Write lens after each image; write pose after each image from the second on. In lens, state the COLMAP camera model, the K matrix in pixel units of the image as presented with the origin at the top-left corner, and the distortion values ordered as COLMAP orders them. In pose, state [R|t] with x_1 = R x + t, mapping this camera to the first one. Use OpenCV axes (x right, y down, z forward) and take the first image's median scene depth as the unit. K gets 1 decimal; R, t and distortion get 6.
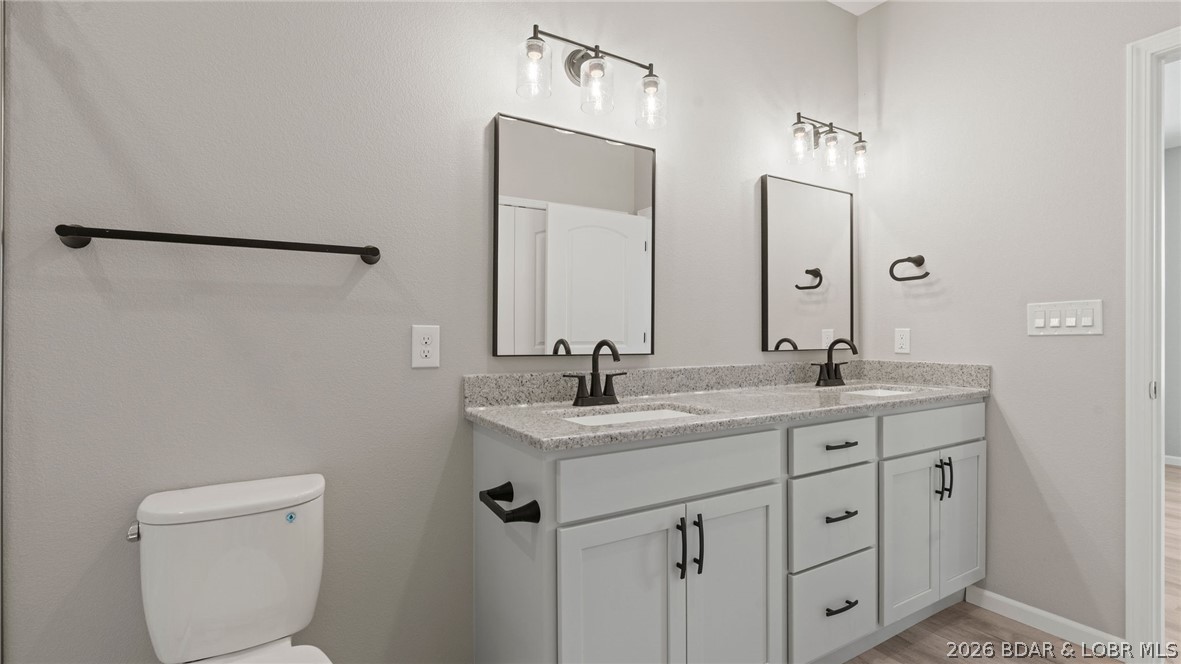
lens RADIAL K [[532.1, 0, 595.5], [0, 532.1, 334.9], [0, 0, 1]] dist [0.000925, 0.000067]
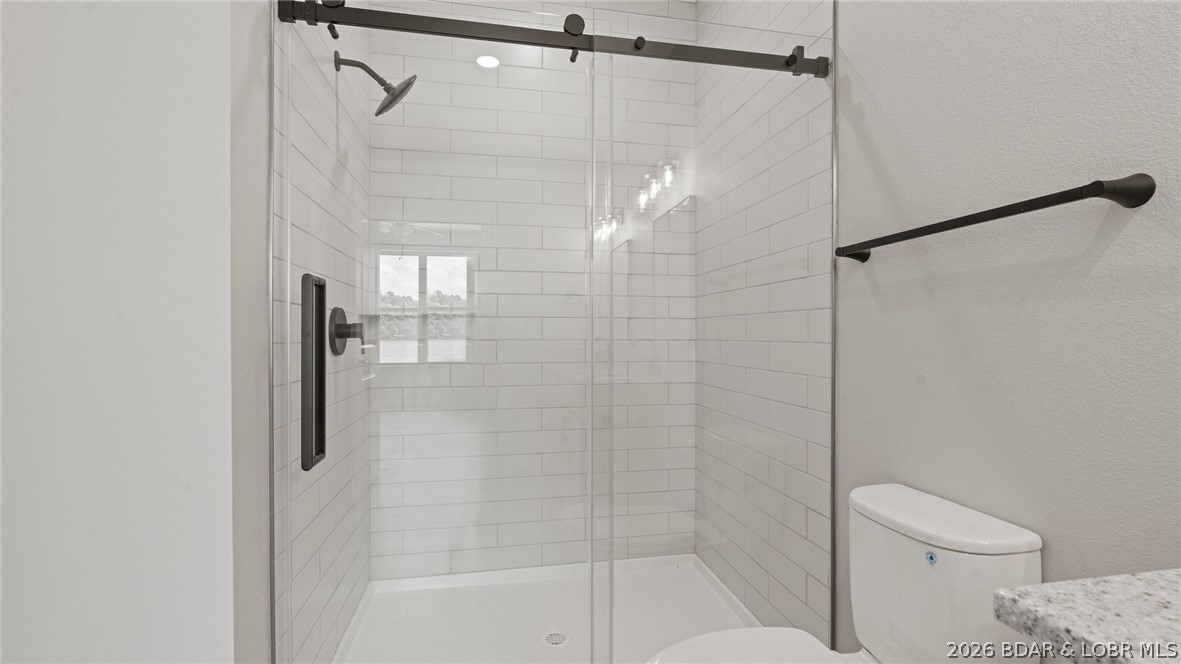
lens RADIAL K [[532.1, 0, 595.5], [0, 532.1, 334.9], [0, 0, 1]] dist [0.000925, 0.000067]
pose [[-0.336788, -0.001719, -0.941579, 0.363137], [-0.002238, 0.999997, -0.001026, 0.005404], [0.941578, 0.001762, -0.336791, 0.791249]]
